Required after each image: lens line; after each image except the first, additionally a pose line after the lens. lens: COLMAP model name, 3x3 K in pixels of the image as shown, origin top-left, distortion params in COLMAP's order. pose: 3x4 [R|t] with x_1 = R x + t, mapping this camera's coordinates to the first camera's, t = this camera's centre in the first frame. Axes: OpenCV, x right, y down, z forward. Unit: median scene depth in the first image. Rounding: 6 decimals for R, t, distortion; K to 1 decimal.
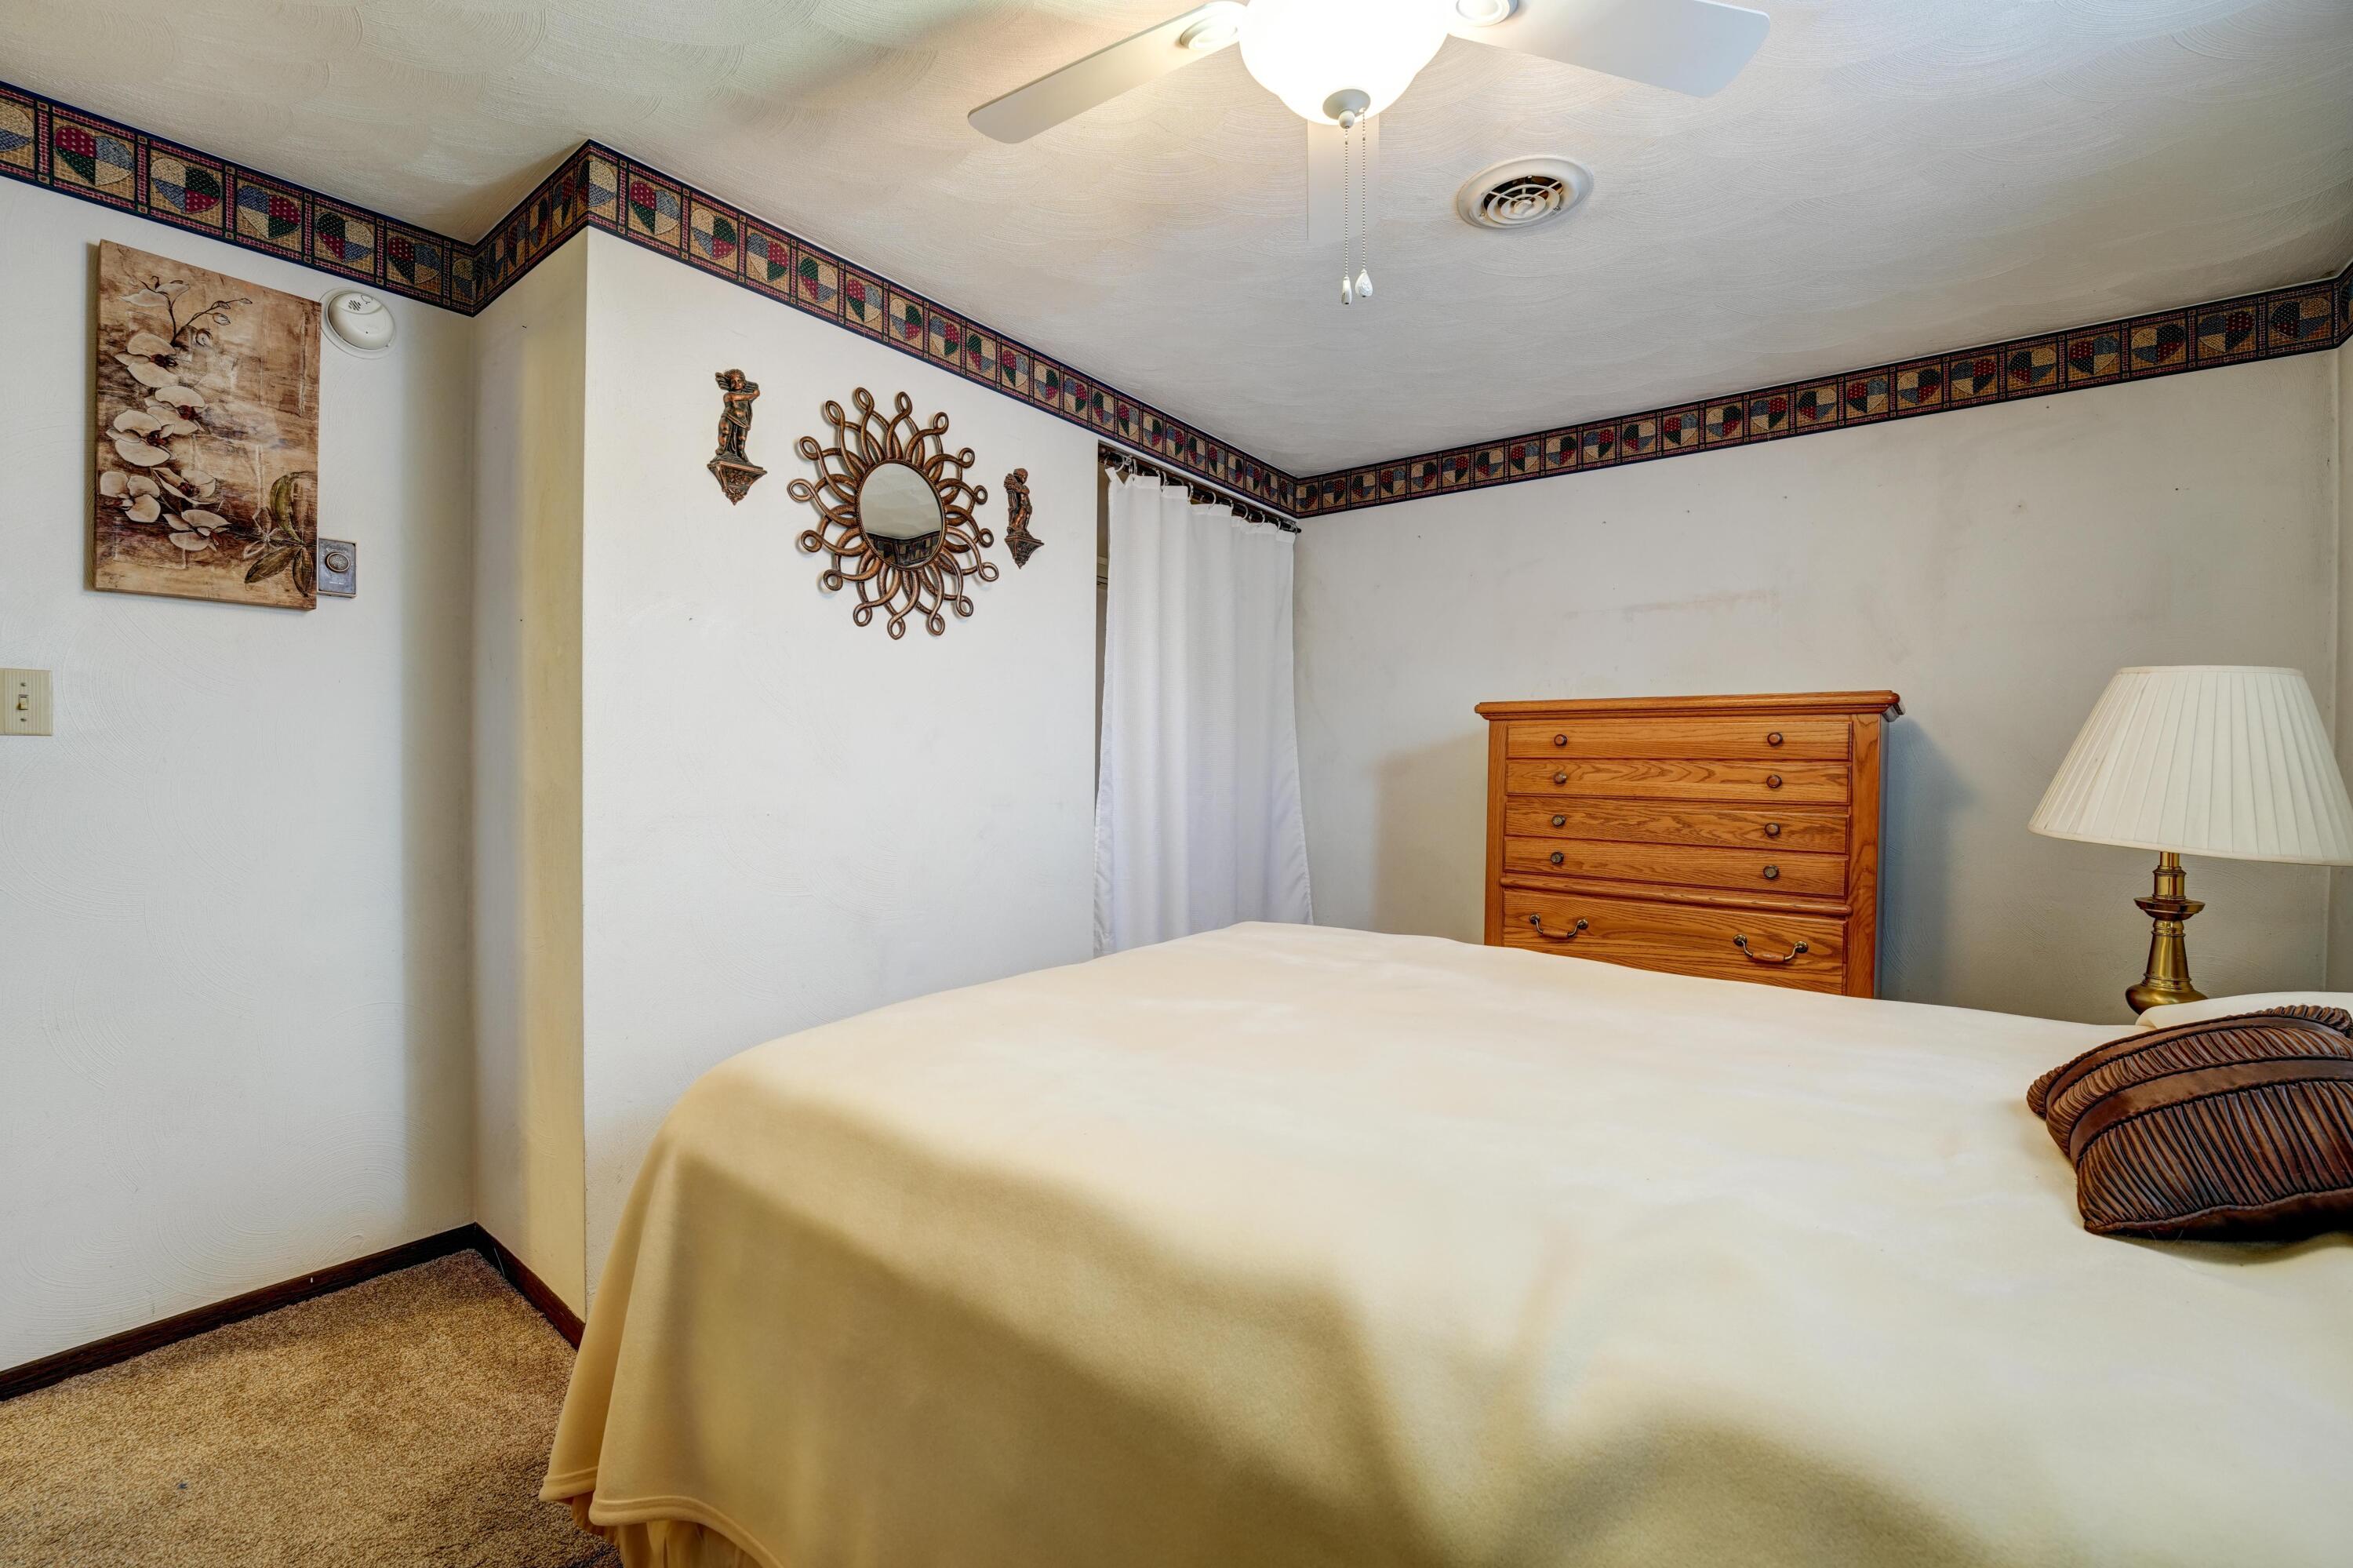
lens RADIAL K [[972.1, 0, 1161.6], [0, 972.1, 778.2], [0, 0, 1]] dist [-0.029769, 0.003756]
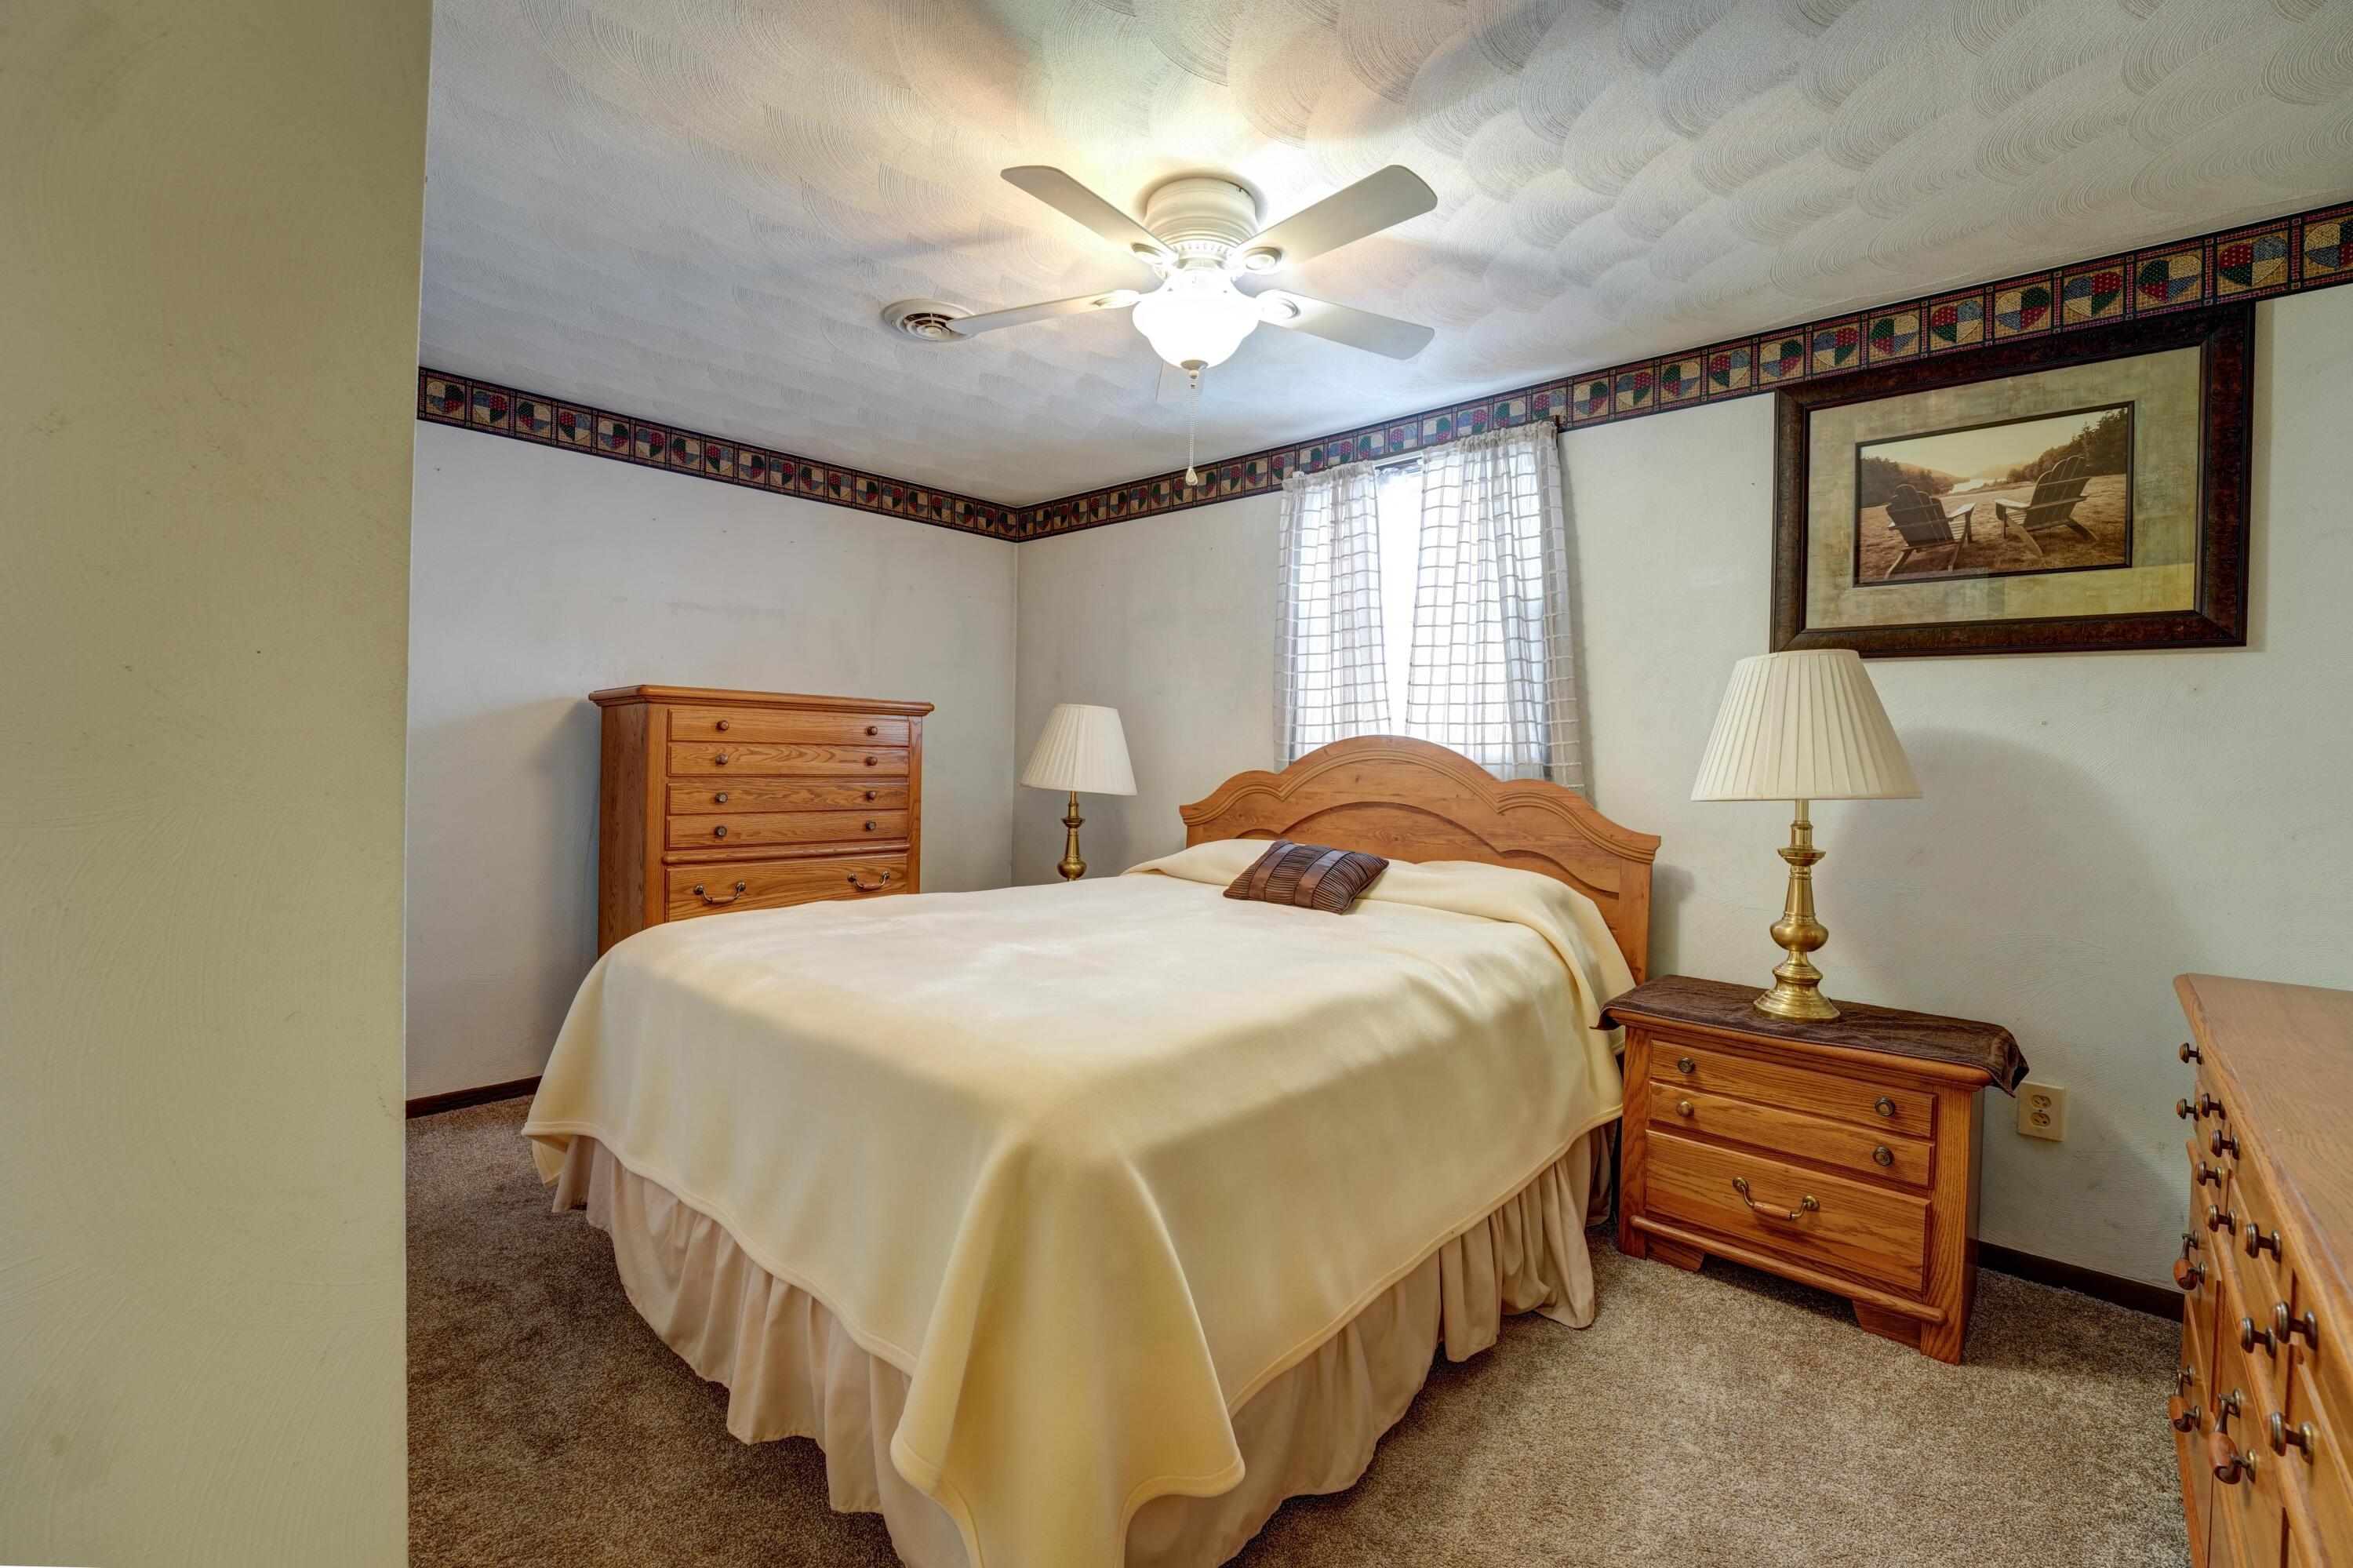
lens RADIAL K [[972.1, 0, 1161.6], [0, 972.1, 778.2], [0, 0, 1]] dist [-0.029769, 0.003756]
pose [[0.089742, -0.030455, 0.995499, -0.697236], [-0.003589, 0.999516, 0.030901, -0.015894], [-0.995959, -0.006346, 0.089589, 0.423447]]
